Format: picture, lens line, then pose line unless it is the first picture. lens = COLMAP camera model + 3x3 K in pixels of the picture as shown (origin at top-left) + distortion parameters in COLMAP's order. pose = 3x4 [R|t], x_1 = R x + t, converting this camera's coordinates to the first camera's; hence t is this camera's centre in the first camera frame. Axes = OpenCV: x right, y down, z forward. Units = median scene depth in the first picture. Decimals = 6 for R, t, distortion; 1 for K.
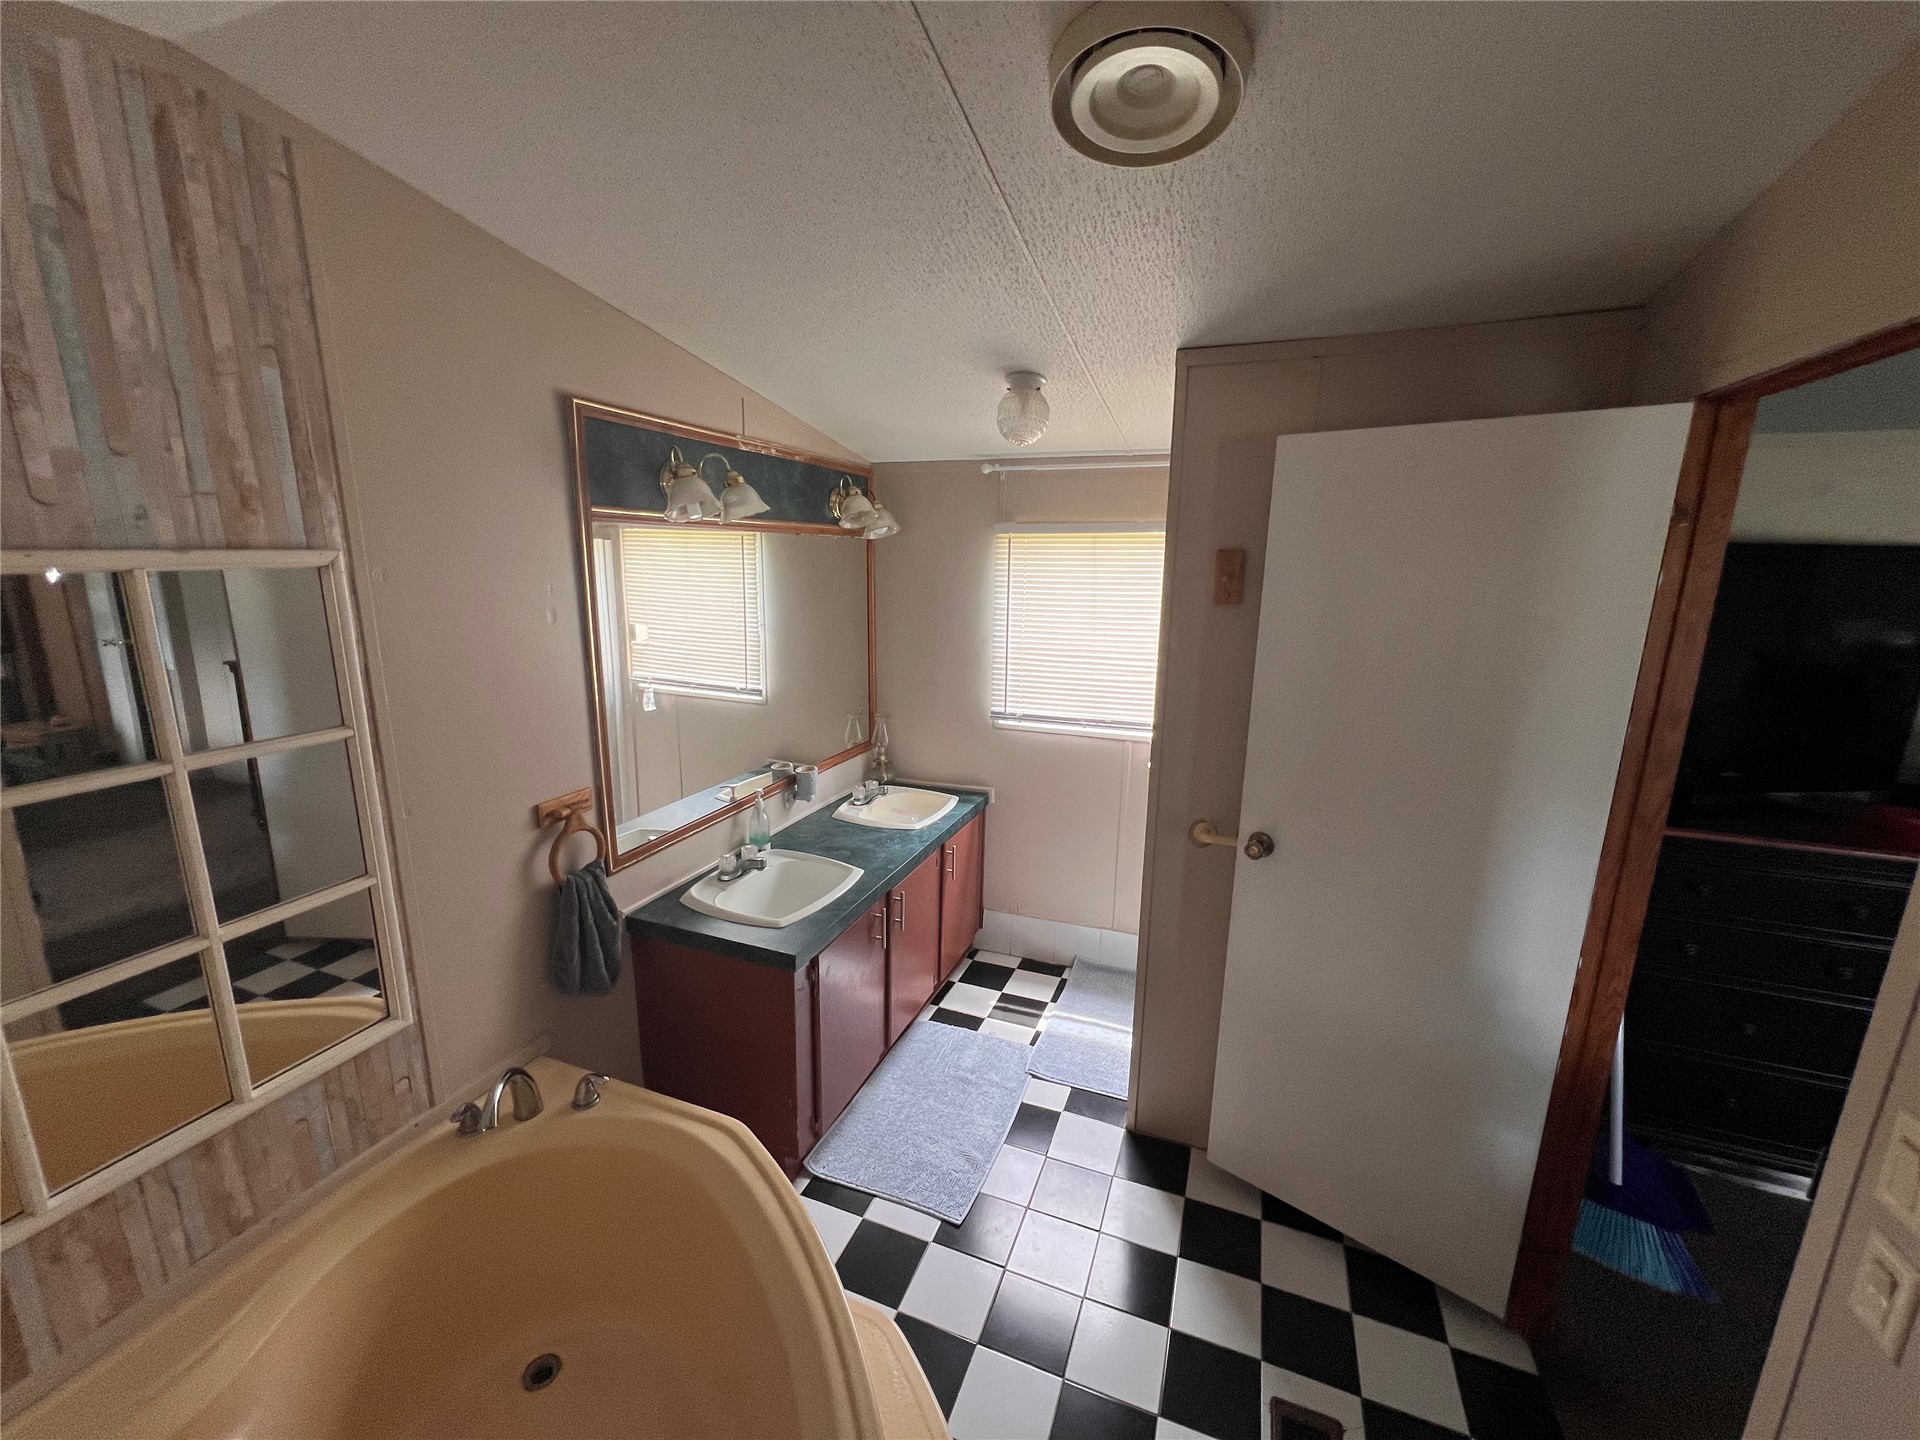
lens RADIAL K [[767.1, 0, 960.0], [0, 767.1, 720.0], [0, 0, 1]] dist [-0.001971, -0.001932]
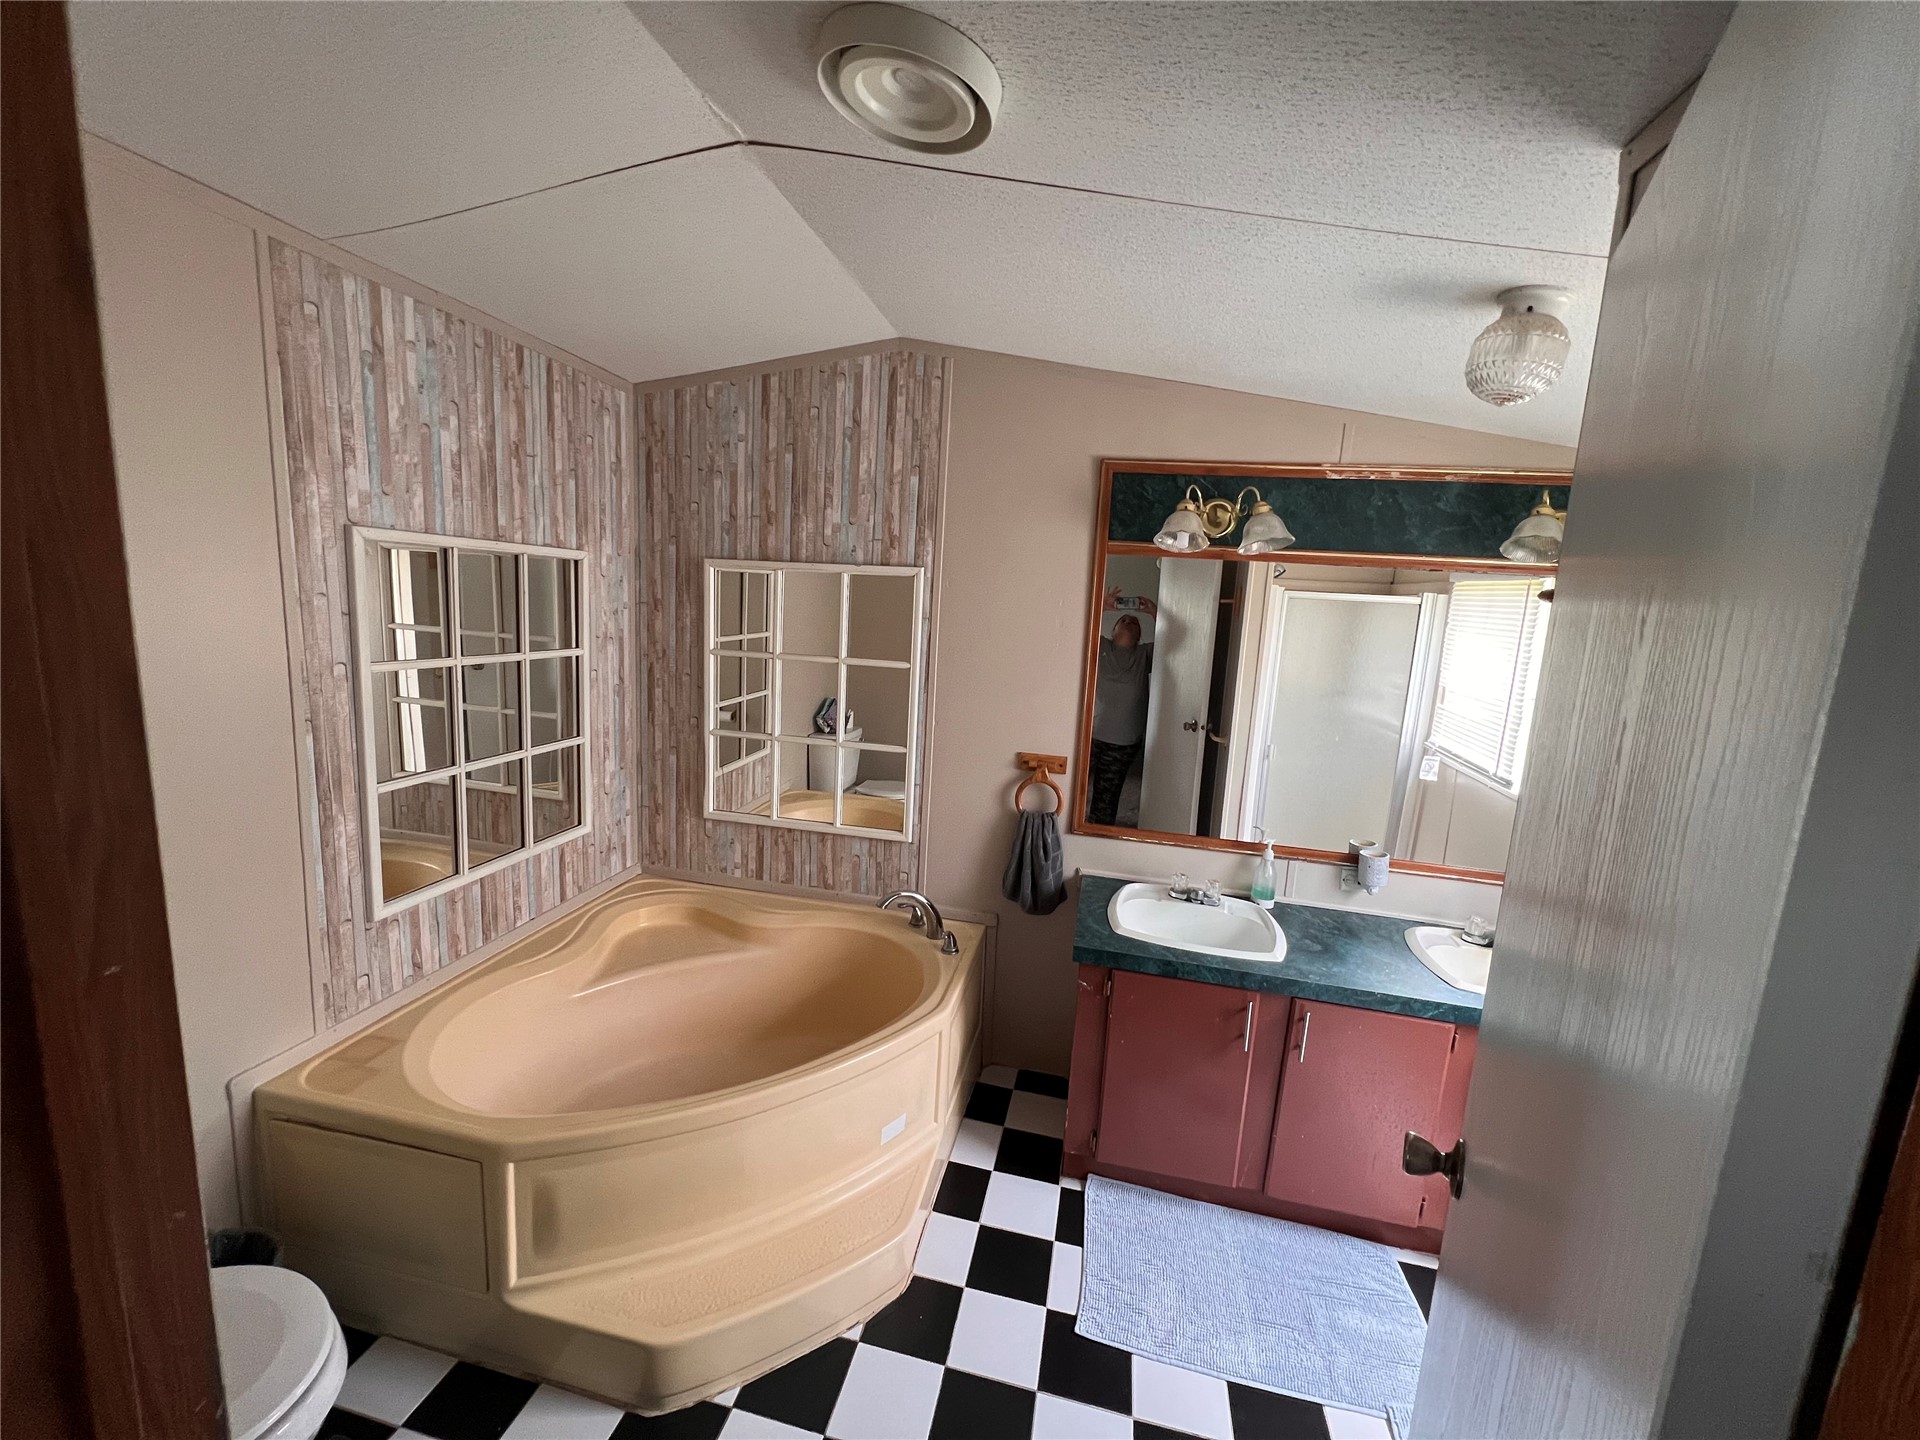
lens RADIAL K [[767.1, 0, 960.0], [0, 767.1, 720.0], [0, 0, 1]] dist [-0.001971, -0.001932]
pose [[0.151555, 0.149287, -0.977110, 1.074979], [-0.264284, 0.958660, 0.105477, -0.087443], [0.952463, 0.242249, 0.184744, 0.829575]]
